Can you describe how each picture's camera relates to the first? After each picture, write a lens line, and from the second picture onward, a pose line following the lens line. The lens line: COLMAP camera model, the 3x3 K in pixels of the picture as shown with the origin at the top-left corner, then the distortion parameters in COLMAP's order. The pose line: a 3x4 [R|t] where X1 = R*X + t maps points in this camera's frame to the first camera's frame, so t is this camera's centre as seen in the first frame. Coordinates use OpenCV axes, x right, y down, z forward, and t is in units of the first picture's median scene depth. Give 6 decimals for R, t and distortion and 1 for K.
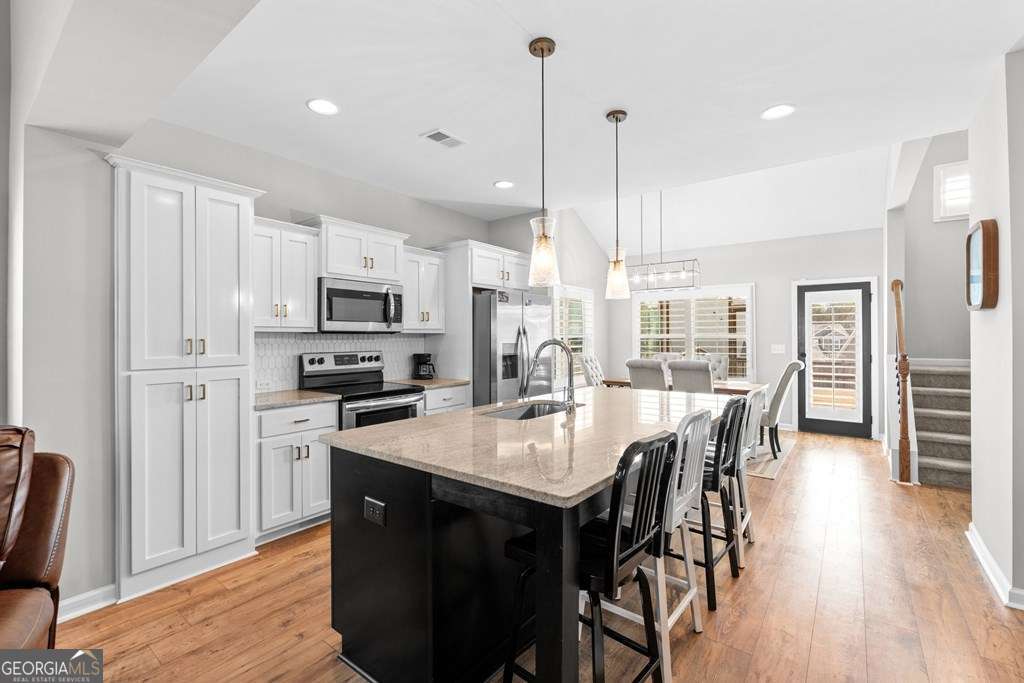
lens RADIAL K [[450.8, 0, 510.1], [0, 450.8, 335.3], [0, 0, 1]] dist [0.000961, 0.000089]
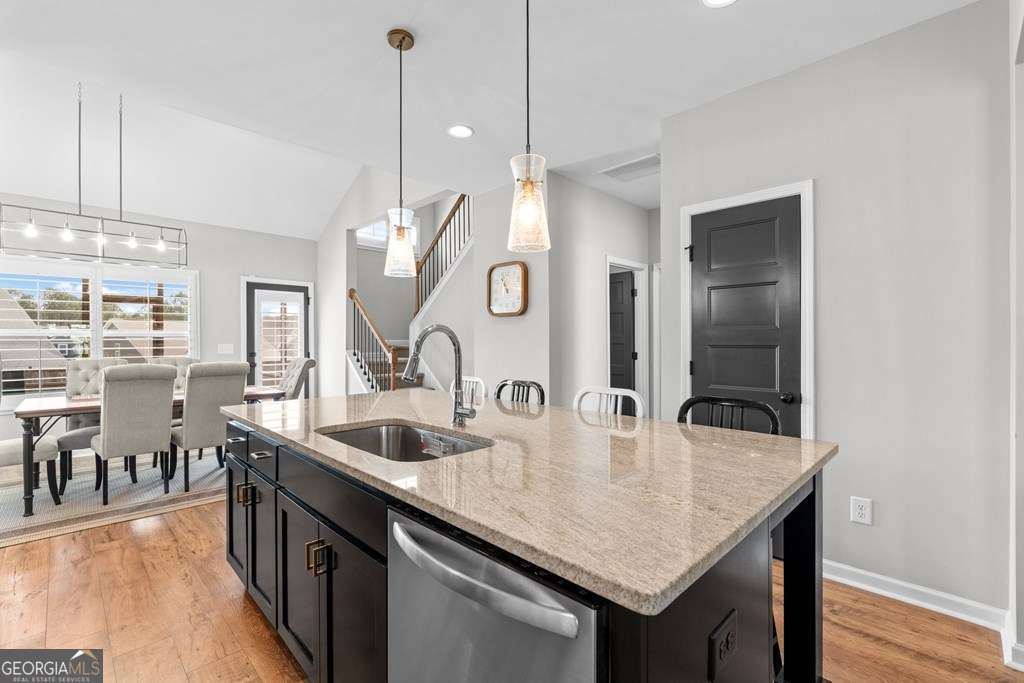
lens RADIAL K [[450.8, 0, 515.8], [0, 450.8, 341.0], [0, 0, 1]] dist [0.000961, 0.000089]
pose [[0.133142, -0.000680, 0.991097, -0.243937], [-0.001219, 0.999999, 0.000850, 0.014725], [-0.991096, -0.001321, 0.133141, 0.338015]]
